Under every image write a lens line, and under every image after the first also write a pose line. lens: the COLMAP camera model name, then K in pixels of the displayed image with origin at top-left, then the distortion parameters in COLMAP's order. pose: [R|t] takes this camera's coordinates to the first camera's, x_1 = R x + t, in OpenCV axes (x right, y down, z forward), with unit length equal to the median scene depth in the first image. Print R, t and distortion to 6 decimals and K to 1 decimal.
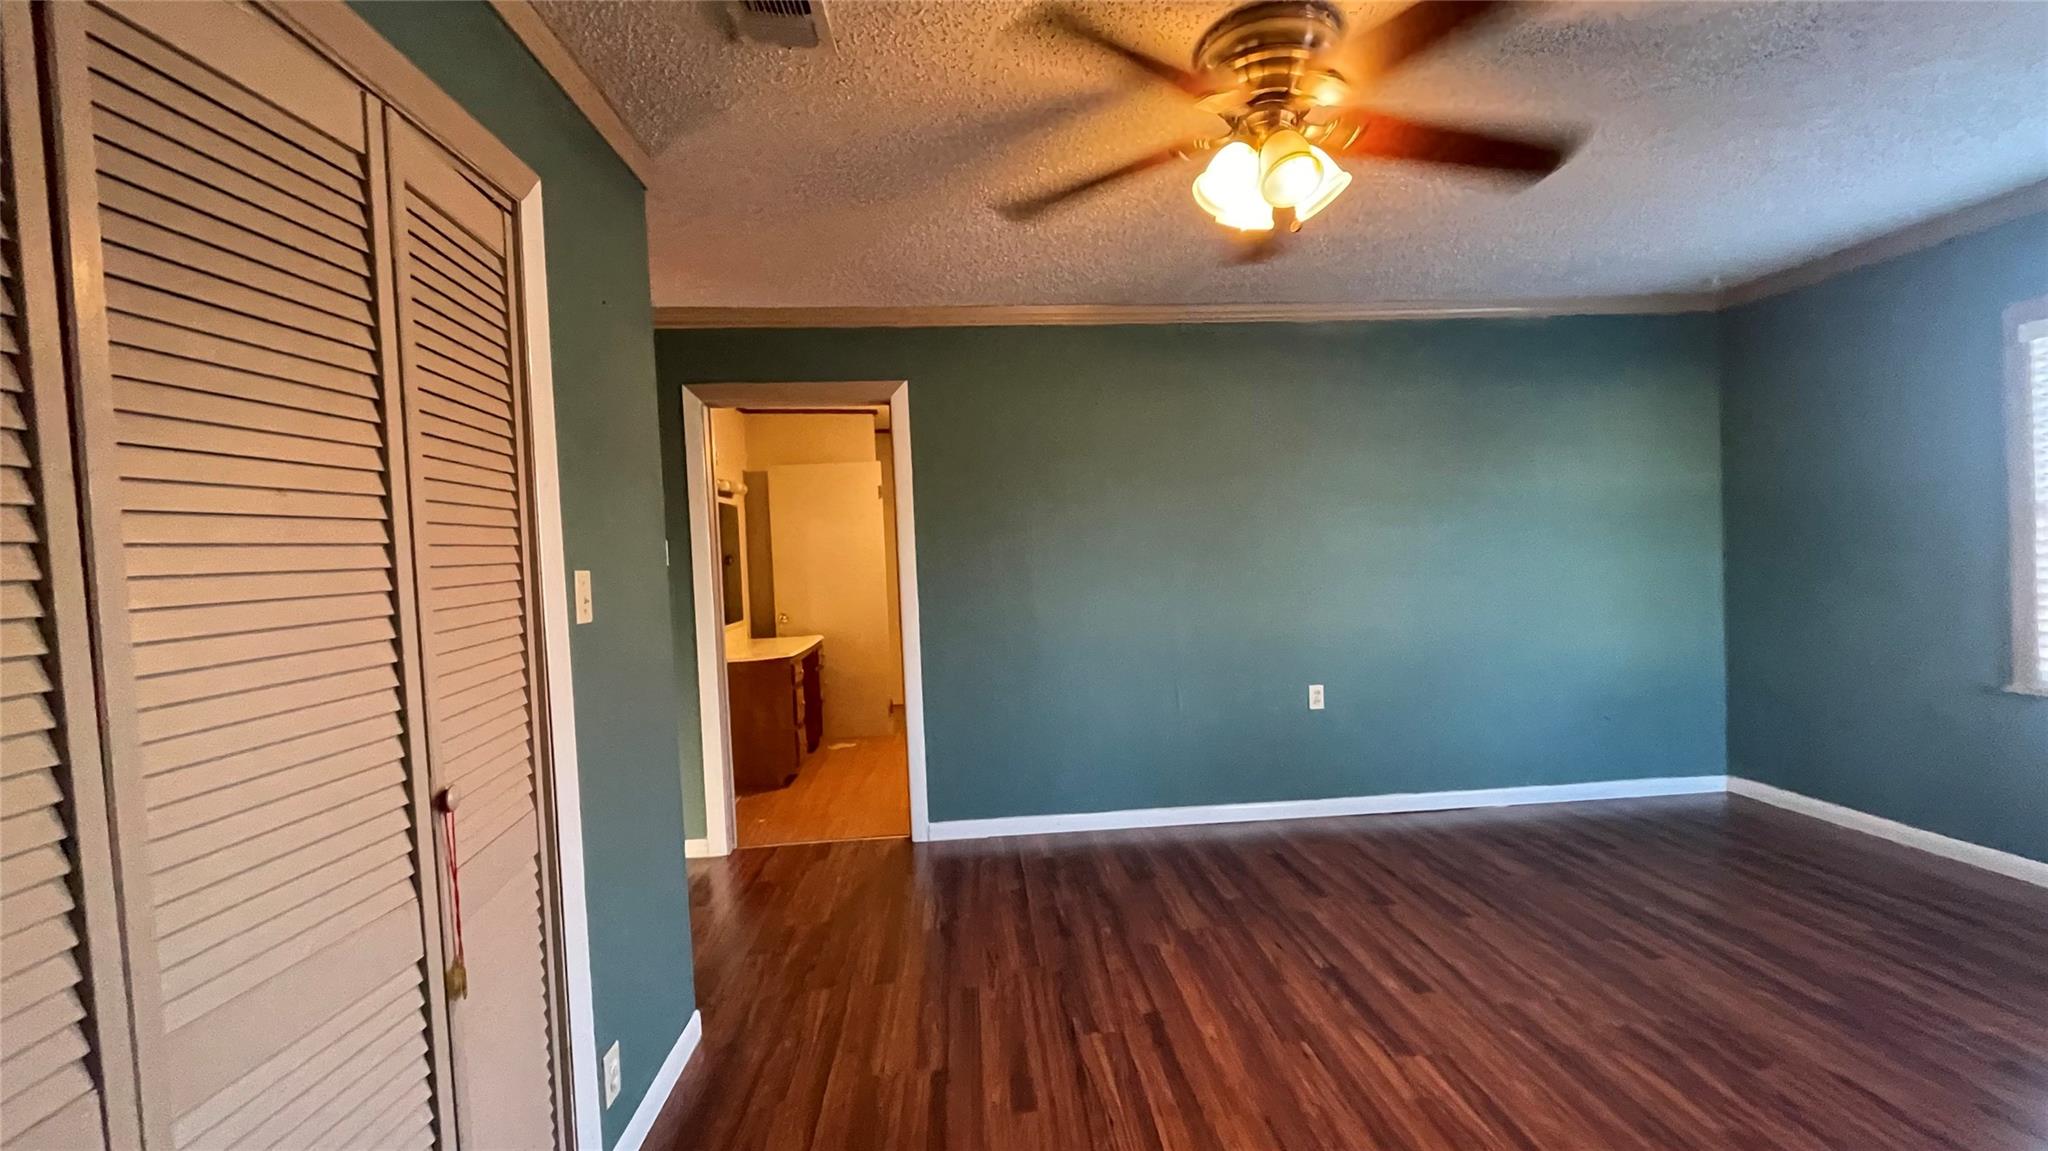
lens RADIAL K [[820.8, 0, 1027.6], [0, 820.8, 573.0], [0, 0, 1]] dist [-0.005221, -0.000321]
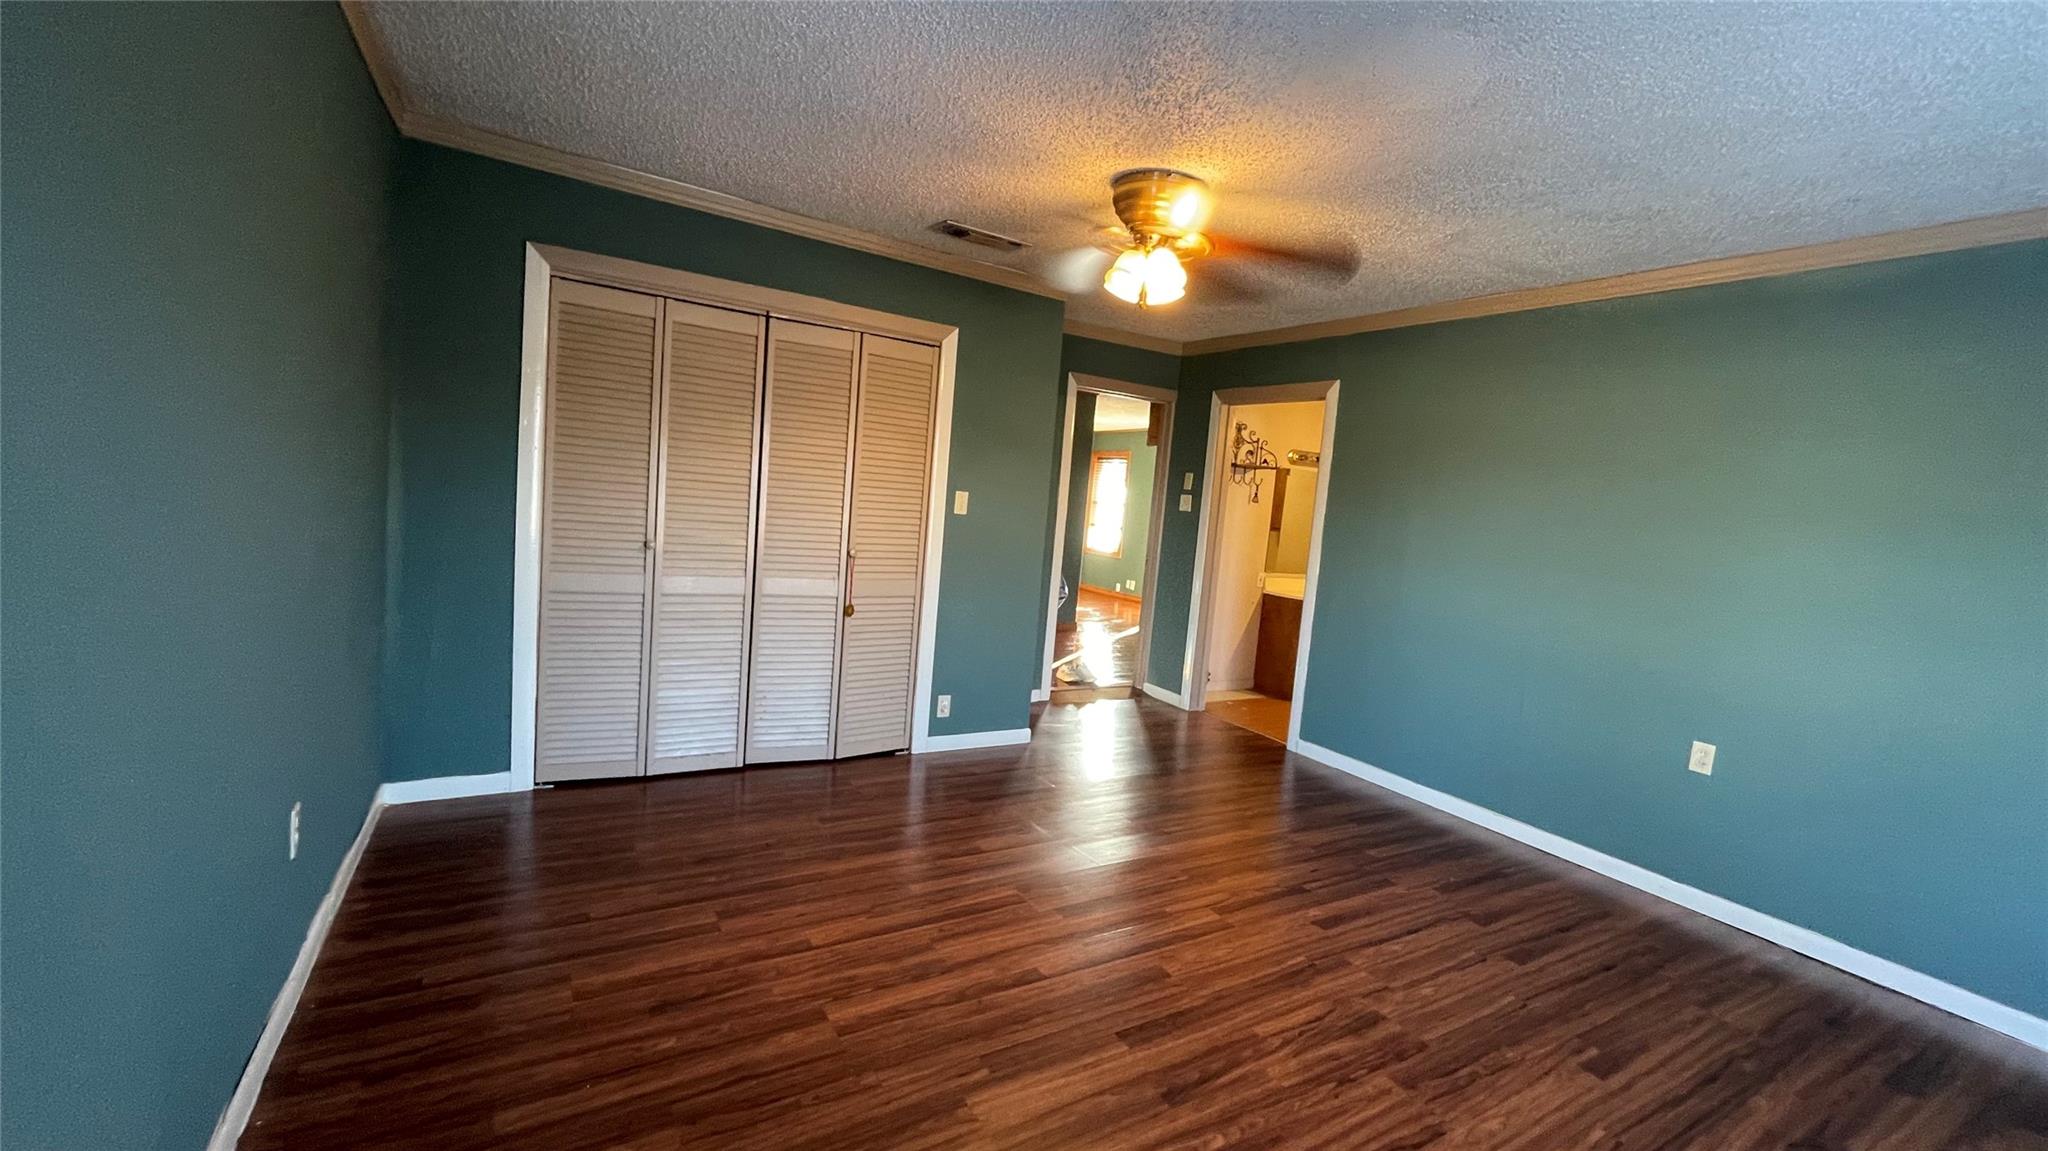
lens RADIAL K [[820.8, 0, 1023.3], [0, 820.8, 574.5], [0, 0, 1]] dist [-0.005221, -0.000321]
pose [[0.434545, 0.158055, -0.886673, 0.958378], [-0.130512, 0.985141, 0.111646, -0.031236], [0.891144, 0.067206, 0.448716, 0.072959]]
